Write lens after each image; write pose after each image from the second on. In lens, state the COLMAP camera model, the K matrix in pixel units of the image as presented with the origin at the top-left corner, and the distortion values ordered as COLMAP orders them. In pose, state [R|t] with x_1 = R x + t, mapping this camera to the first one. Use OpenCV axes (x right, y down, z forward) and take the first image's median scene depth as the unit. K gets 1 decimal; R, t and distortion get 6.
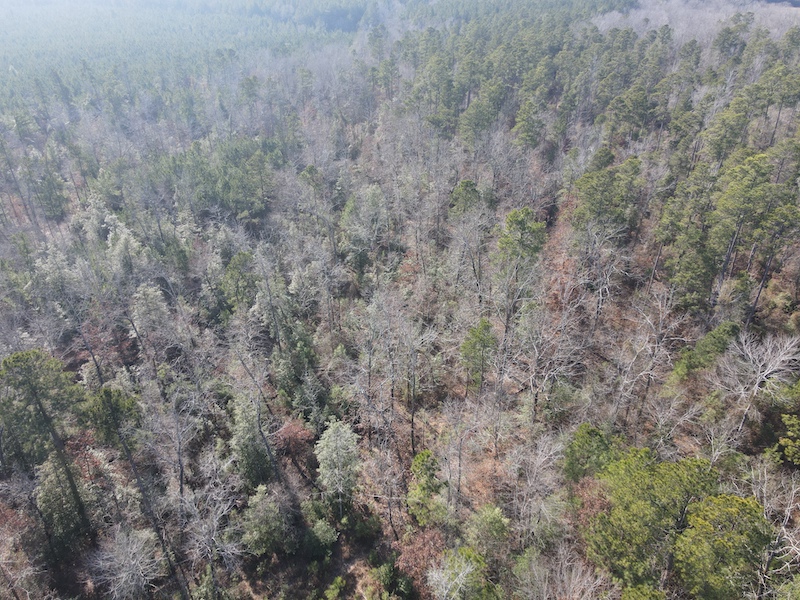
lens RADIAL K [[579.9, 0, 397.1], [0, 579.9, 301.8], [0, 0, 1]] dist [0.023631, -0.011272]
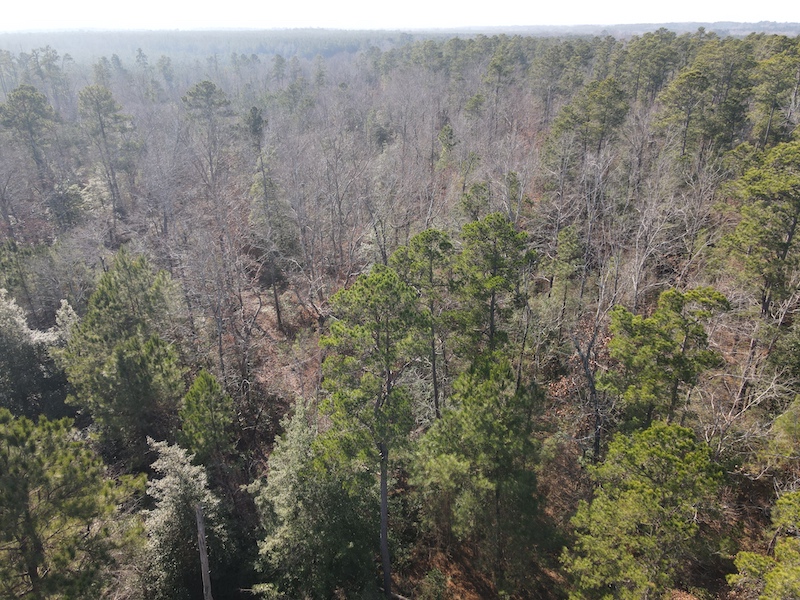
lens RADIAL K [[579.9, 0, 401.2], [0, 579.9, 296.2], [0, 0, 1]] dist [0.023631, -0.011272]
pose [[0.999227, -0.011317, 0.037642, -0.082849], [0.015668, 0.992962, -0.117396, 0.506347], [-0.036049, 0.117895, 0.992372, -0.342074]]
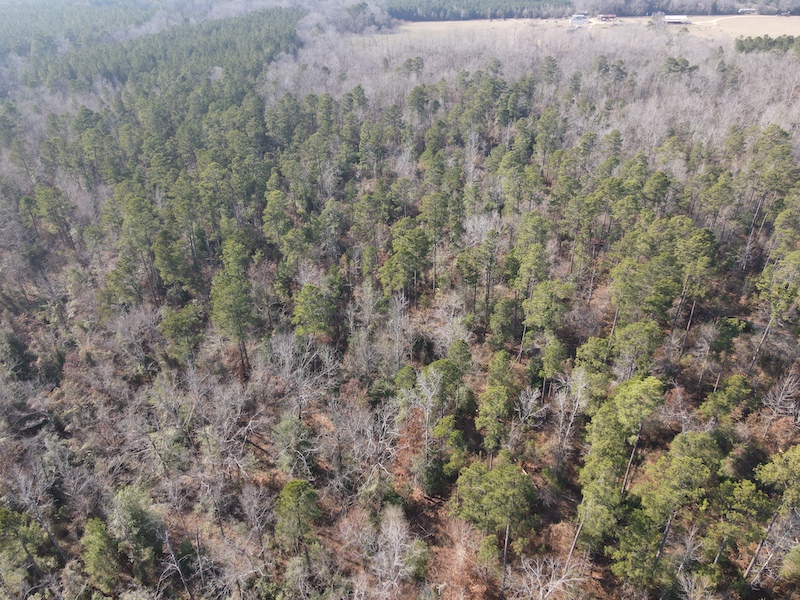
lens RADIAL K [[579.9, 0, 399.0], [0, 579.9, 301.0], [0, 0, 1]] dist [0.023631, -0.011272]
pose [[0.849827, -0.273021, 0.450837, -0.023074], [0.273548, 0.959626, 0.065499, -0.441439], [-0.450518, 0.067663, 0.890200, 0.356370]]
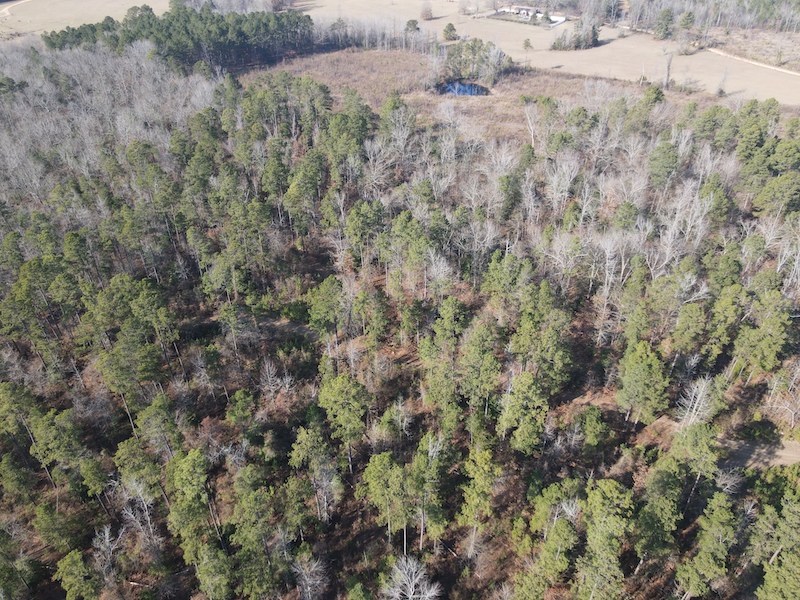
lens RADIAL K [[579.9, 0, 399.4], [0, 579.9, 299.6], [0, 0, 1]] dist [0.023631, -0.011272]
pose [[0.011813, -0.566113, 0.824243, -0.027181], [0.527260, 0.703919, 0.475915, -0.614350], [-0.849622, 0.428968, 0.306803, 0.251551]]
